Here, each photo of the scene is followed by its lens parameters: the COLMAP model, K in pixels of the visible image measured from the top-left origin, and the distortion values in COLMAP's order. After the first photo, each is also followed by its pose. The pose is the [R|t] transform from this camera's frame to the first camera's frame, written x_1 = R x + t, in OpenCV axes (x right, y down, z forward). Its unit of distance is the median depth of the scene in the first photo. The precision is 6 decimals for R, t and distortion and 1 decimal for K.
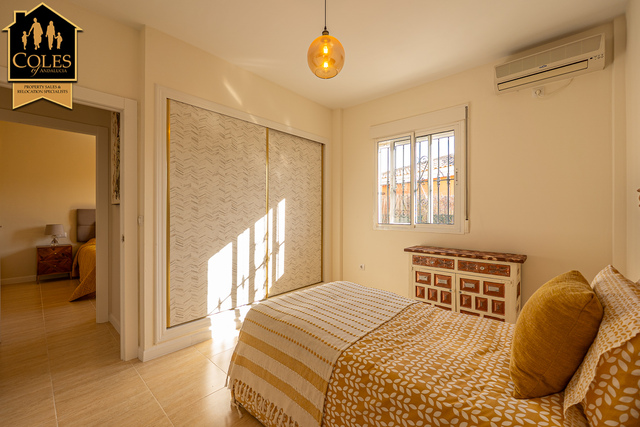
lens RADIAL K [[261.6, 0, 320.0], [0, 261.6, 213.5], [0, 0, 1]] dist [-0.001566, -0.000187]
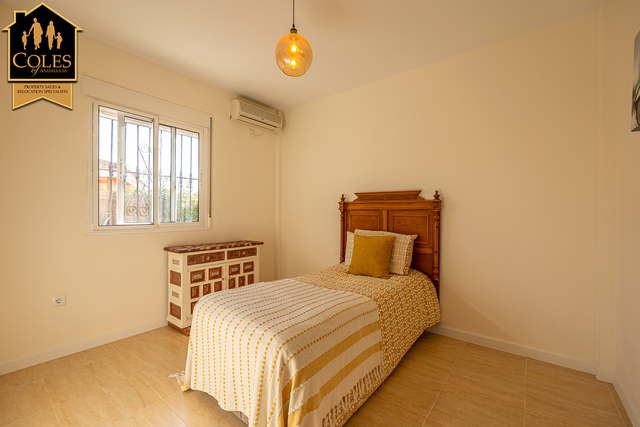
lens RADIAL K [[261.6, 0, 320.0], [0, 261.6, 213.5], [0, 0, 1]] dist [-0.001566, -0.000187]
pose [[-0.036538, 0.001143, 0.999332, -0.668997], [-0.003009, 0.999995, -0.001254, 0.009515], [-0.999328, -0.003053, -0.036534, 0.631491]]
